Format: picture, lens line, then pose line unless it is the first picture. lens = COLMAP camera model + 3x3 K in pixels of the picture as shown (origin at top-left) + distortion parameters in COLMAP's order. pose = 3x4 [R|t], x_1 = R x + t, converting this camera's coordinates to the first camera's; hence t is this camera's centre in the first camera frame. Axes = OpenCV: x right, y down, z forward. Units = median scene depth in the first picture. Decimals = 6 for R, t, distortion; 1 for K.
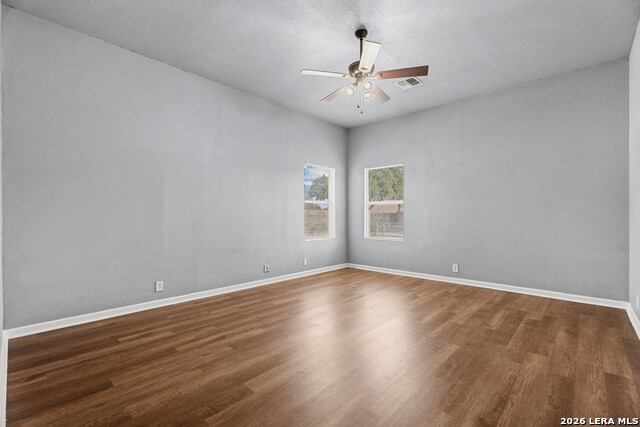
lens RADIAL K [[284.3, 0, 321.3], [0, 284.3, 214.1], [0, 0, 1]] dist [-0.002601, -0.001269]
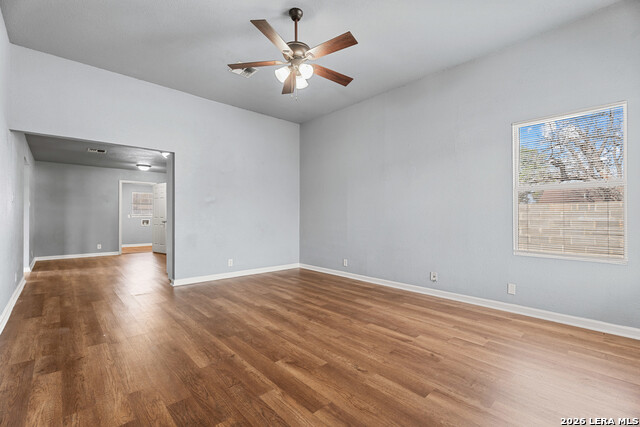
lens RADIAL K [[284.3, 0, 315.4], [0, 284.3, 214.5], [0, 0, 1]] dist [-0.002601, -0.001269]
pose [[-0.086620, -0.004530, -0.996231, 0.947862], [0.012521, 0.999906, -0.005636, 0.014240], [0.996163, -0.012961, -0.086555, 1.037628]]
